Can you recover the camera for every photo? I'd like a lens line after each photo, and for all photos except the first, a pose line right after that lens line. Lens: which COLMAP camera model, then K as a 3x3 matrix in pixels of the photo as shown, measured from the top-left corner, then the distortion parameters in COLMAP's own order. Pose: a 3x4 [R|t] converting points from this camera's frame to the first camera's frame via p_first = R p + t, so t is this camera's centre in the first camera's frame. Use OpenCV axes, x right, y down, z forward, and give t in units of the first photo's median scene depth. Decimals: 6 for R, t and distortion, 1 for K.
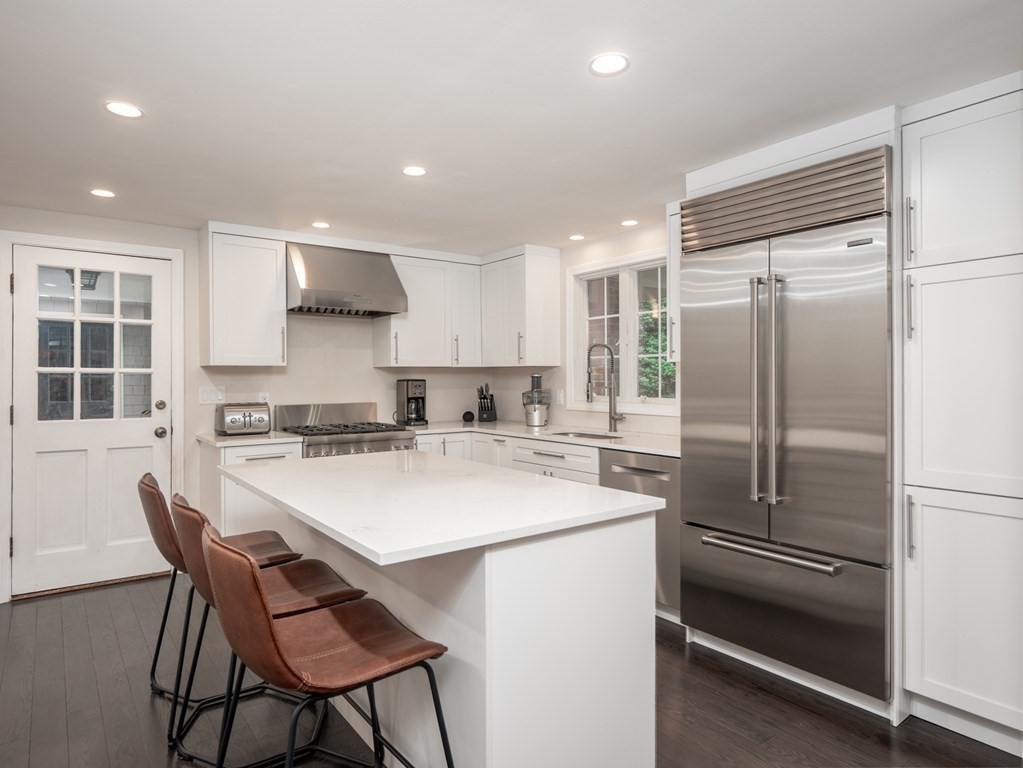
lens RADIAL K [[621.7, 0, 512.1], [0, 621.7, 383.1], [0, 0, 1]] dist [0.001488, -0.000249]
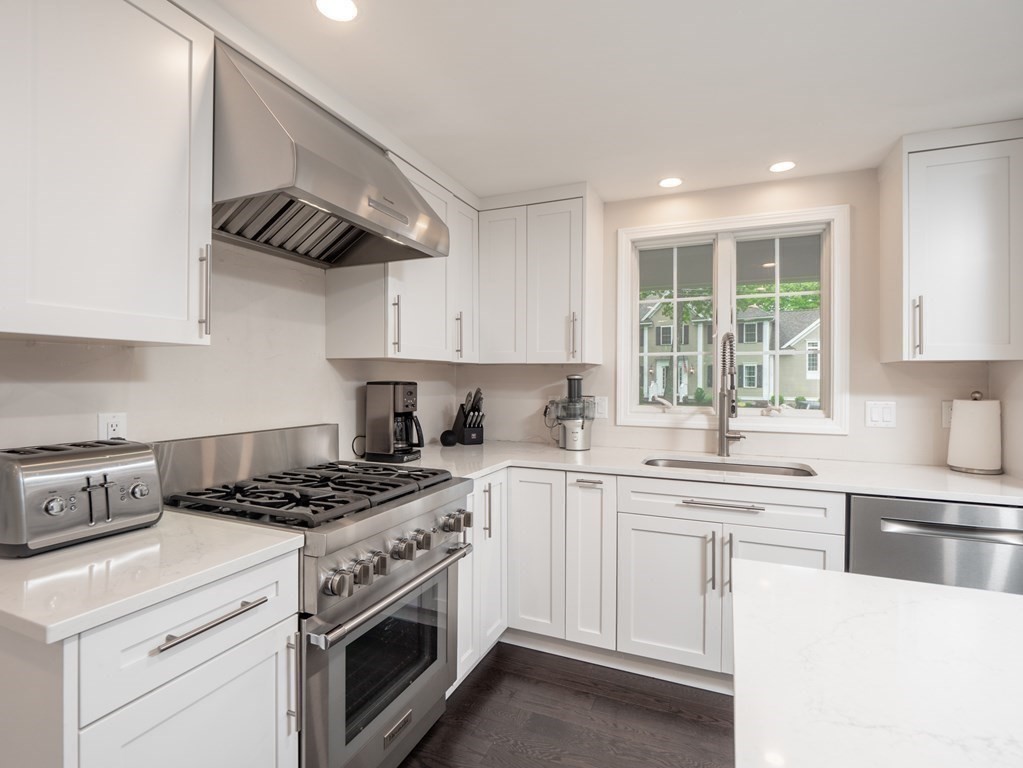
lens RADIAL K [[507.2, 0, 507.6], [0, 507.2, 377.7], [0, 0, 1]] dist [-0.008974, -0.004032]
pose [[0.867814, 0.011039, 0.496766, -0.322615], [-0.004745, 0.999892, -0.013931, -0.003440], [-0.496866, 0.009733, 0.867773, 0.566236]]
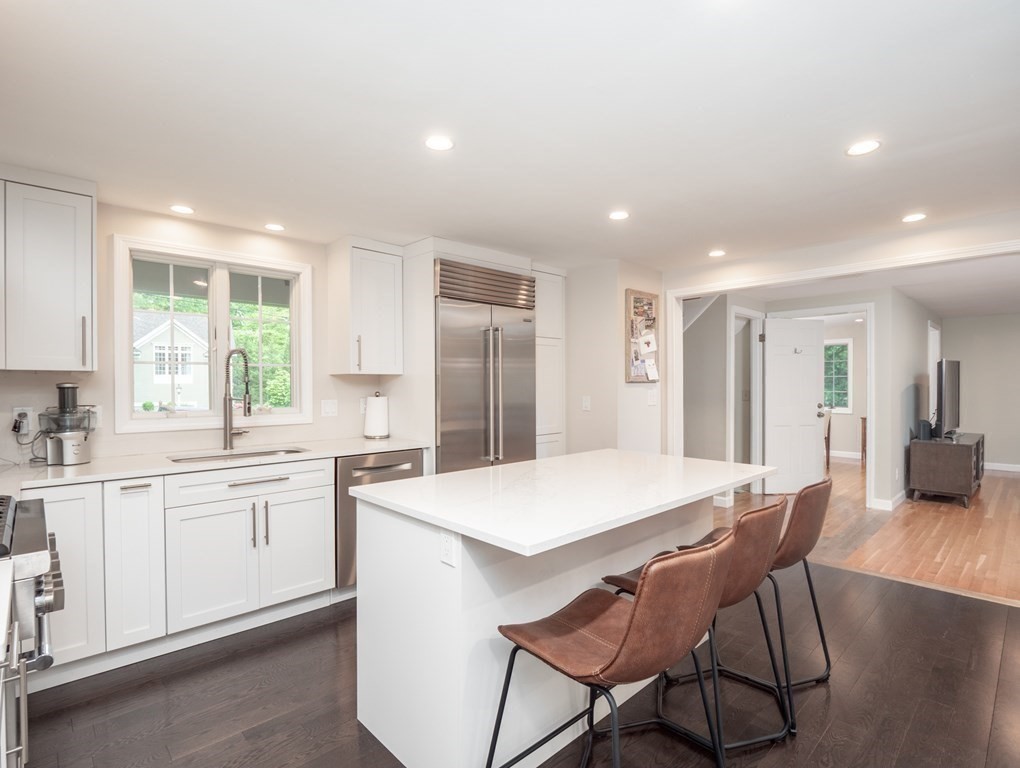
lens RADIAL K [[505.7, 0, 511.4], [0, 505.7, 396.7], [0, 0, 1]] dist [-0.008974, -0.004032]
pose [[-0.116387, -0.018832, 0.993025, -0.546616], [0.013928, 0.999691, 0.020591, -0.005363], [-0.993106, 0.016228, -0.116089, 0.632927]]
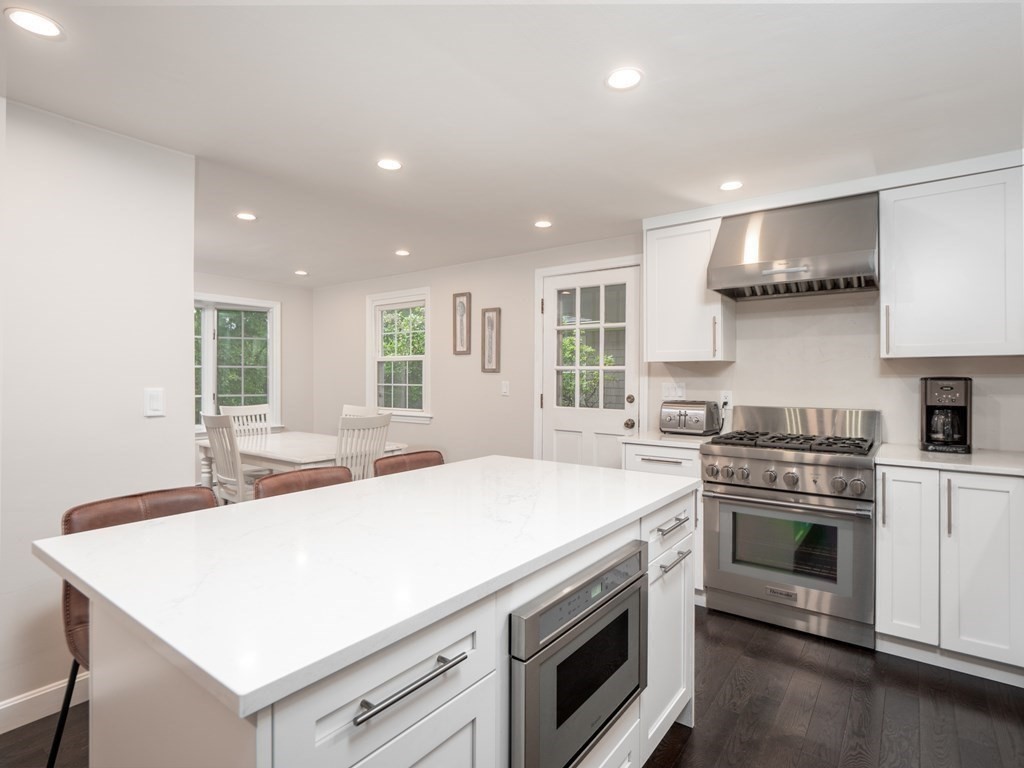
lens RADIAL K [[533.1, 0, 513.9], [0, 533.1, 379.8], [0, 0, 1]] dist [-0.000604, -0.001538]
pose [[0.287756, 0.011142, -0.957639, 0.242138], [-0.010047, 0.999912, 0.008615, -0.004247], [0.957651, 0.007142, 0.287843, 0.457054]]
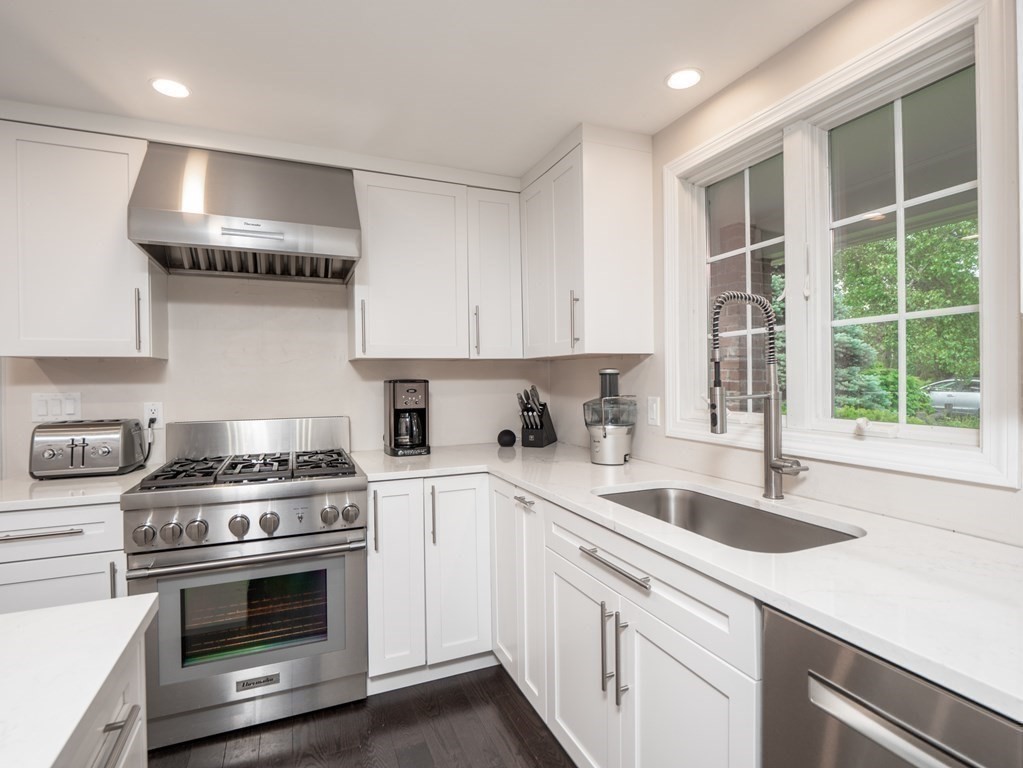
lens RADIAL K [[507.2, 0, 507.6], [0, 507.2, 381.5], [0, 0, 1]] dist [-0.008974, -0.004032]
pose [[0.970786, -0.003895, -0.239916, 0.061869], [0.003285, 0.999990, -0.002945, -0.002619], [0.239926, 0.002071, 0.970789, 0.565879]]
